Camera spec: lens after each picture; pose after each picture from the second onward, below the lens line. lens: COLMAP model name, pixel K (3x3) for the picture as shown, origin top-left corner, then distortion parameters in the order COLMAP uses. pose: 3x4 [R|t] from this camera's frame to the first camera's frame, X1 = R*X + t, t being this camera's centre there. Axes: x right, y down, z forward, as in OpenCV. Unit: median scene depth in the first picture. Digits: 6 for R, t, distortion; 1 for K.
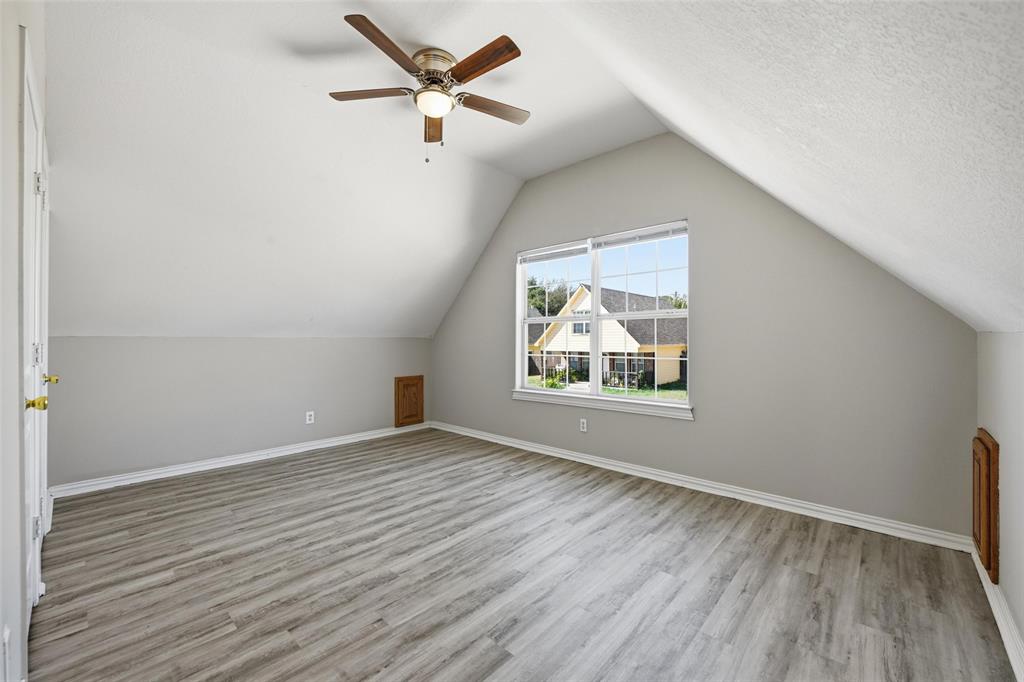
lens RADIAL K [[412.6, 0, 502.6], [0, 412.6, 342.0], [0, 0, 1]] dist [-0.007671, -0.000631]
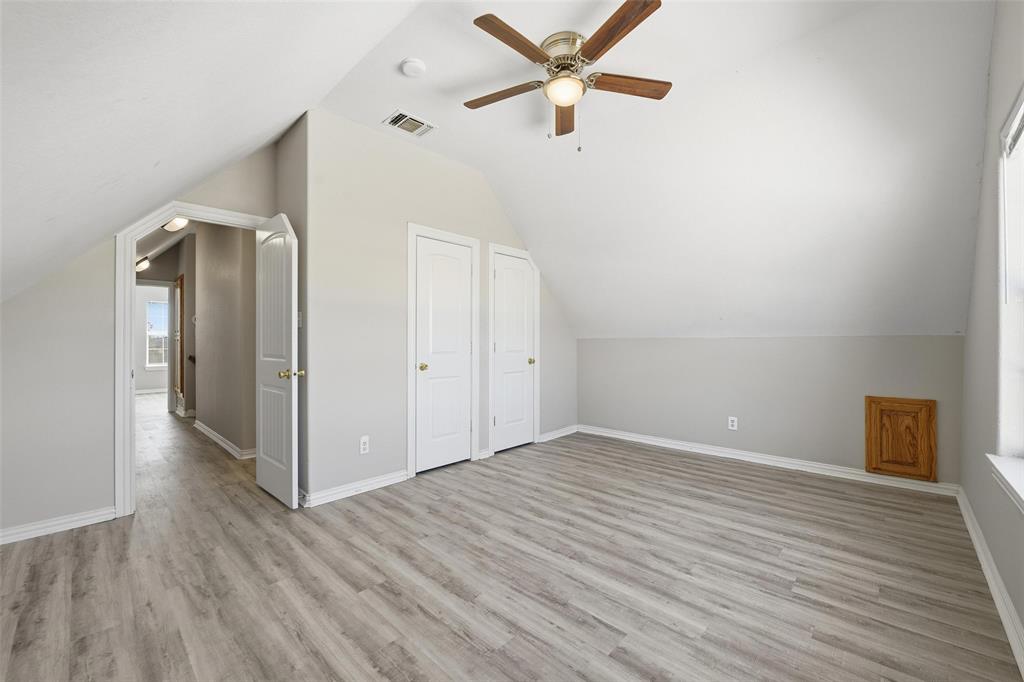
lens RADIAL K [[412.6, 0, 534.4], [0, 412.6, 337.6], [0, 0, 1]] dist [-0.007671, -0.000631]
pose [[0.022127, -0.007153, -0.999730, 0.638432], [-0.000550, 0.999974, -0.007167, -0.005286], [0.999755, 0.000709, 0.022122, 0.741088]]
